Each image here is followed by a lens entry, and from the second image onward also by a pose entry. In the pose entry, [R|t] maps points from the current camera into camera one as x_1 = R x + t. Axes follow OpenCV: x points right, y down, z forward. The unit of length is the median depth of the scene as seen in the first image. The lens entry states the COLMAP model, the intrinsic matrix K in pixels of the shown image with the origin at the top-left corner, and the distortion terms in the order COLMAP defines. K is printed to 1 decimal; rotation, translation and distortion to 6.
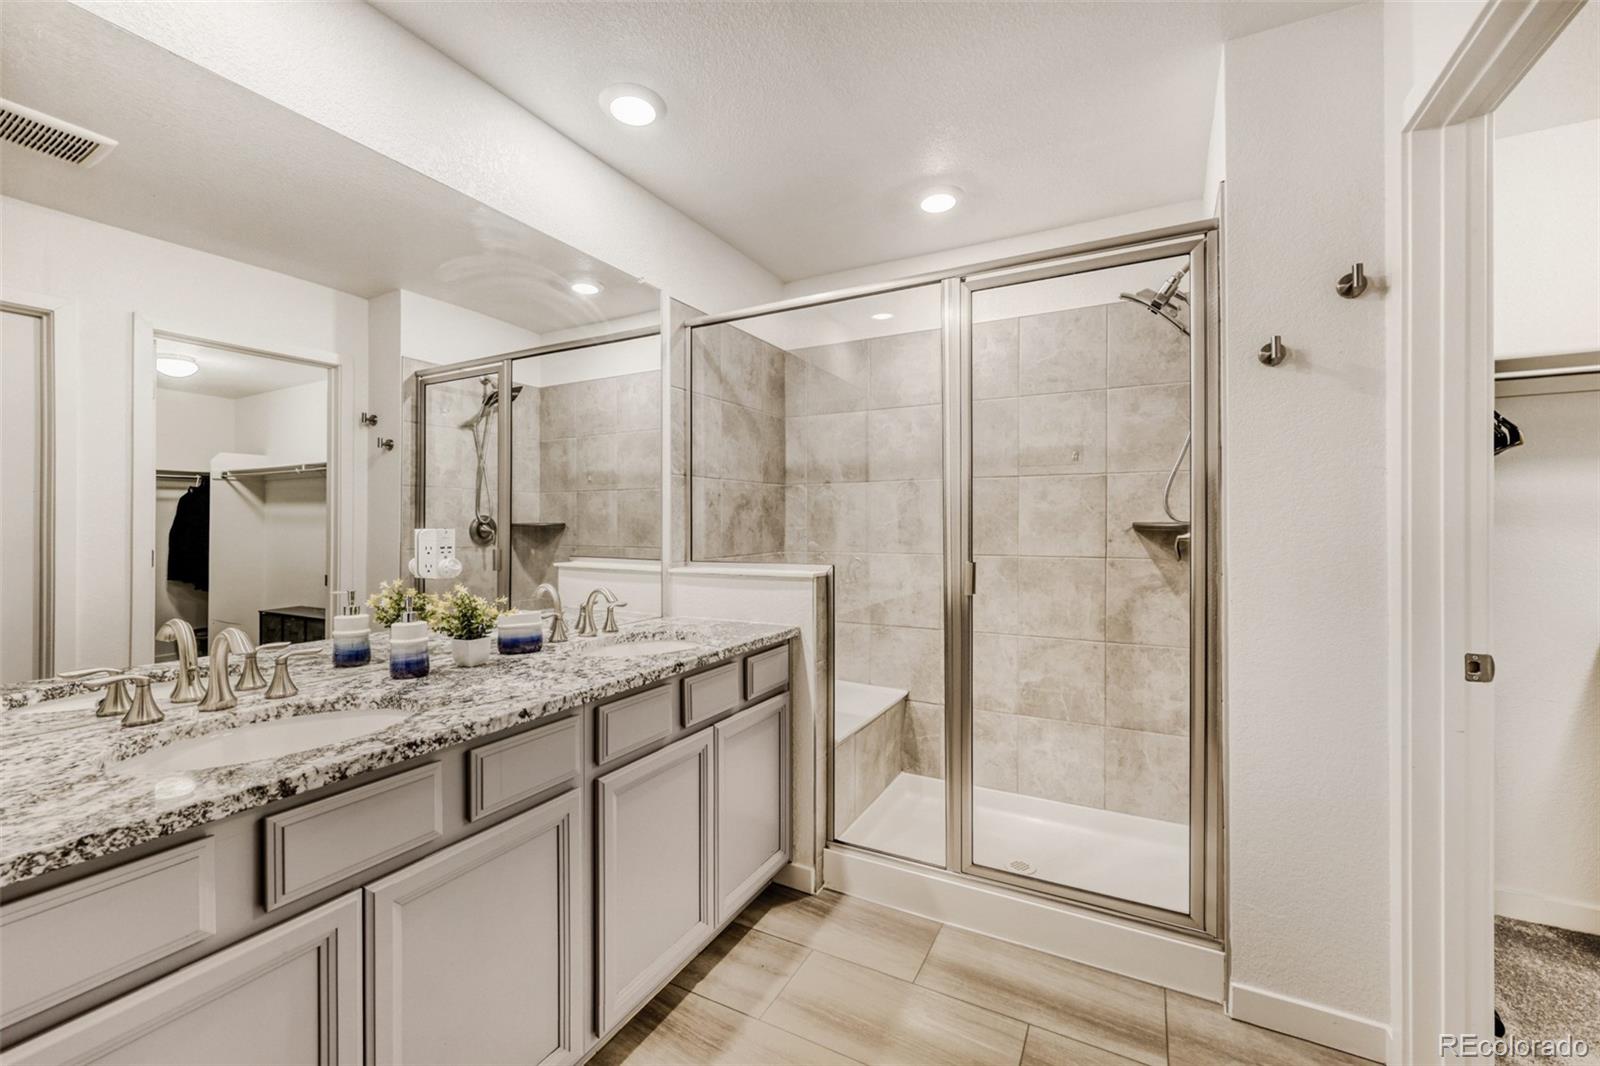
lens RADIAL K [[661.2, 0, 803.9], [0, 661.2, 526.7], [0, 0, 1]] dist [0.000691, 0.000199]
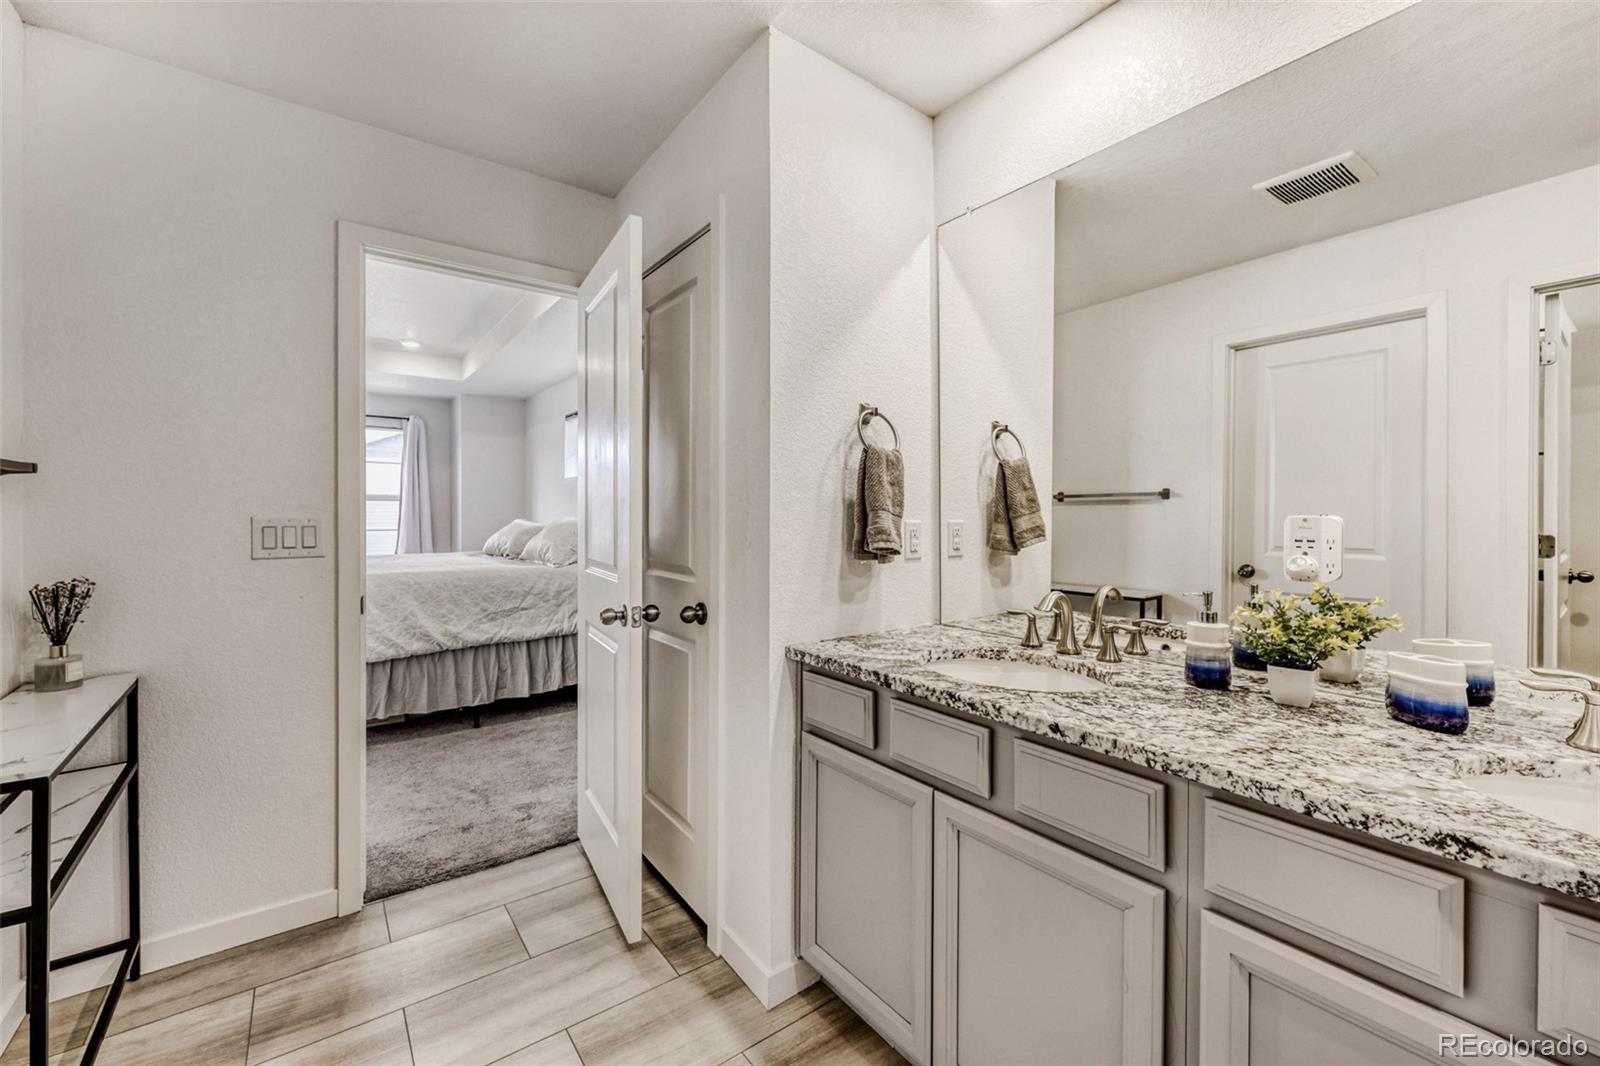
lens RADIAL K [[661.2, 0, 803.9], [0, 661.2, 526.7], [0, 0, 1]] dist [0.000691, 0.000199]
pose [[-0.432653, 0.014866, -0.901438, 0.527678], [-0.006718, 0.999783, 0.019712, 0.007089], [0.901536, 0.014584, -0.432459, 1.163415]]
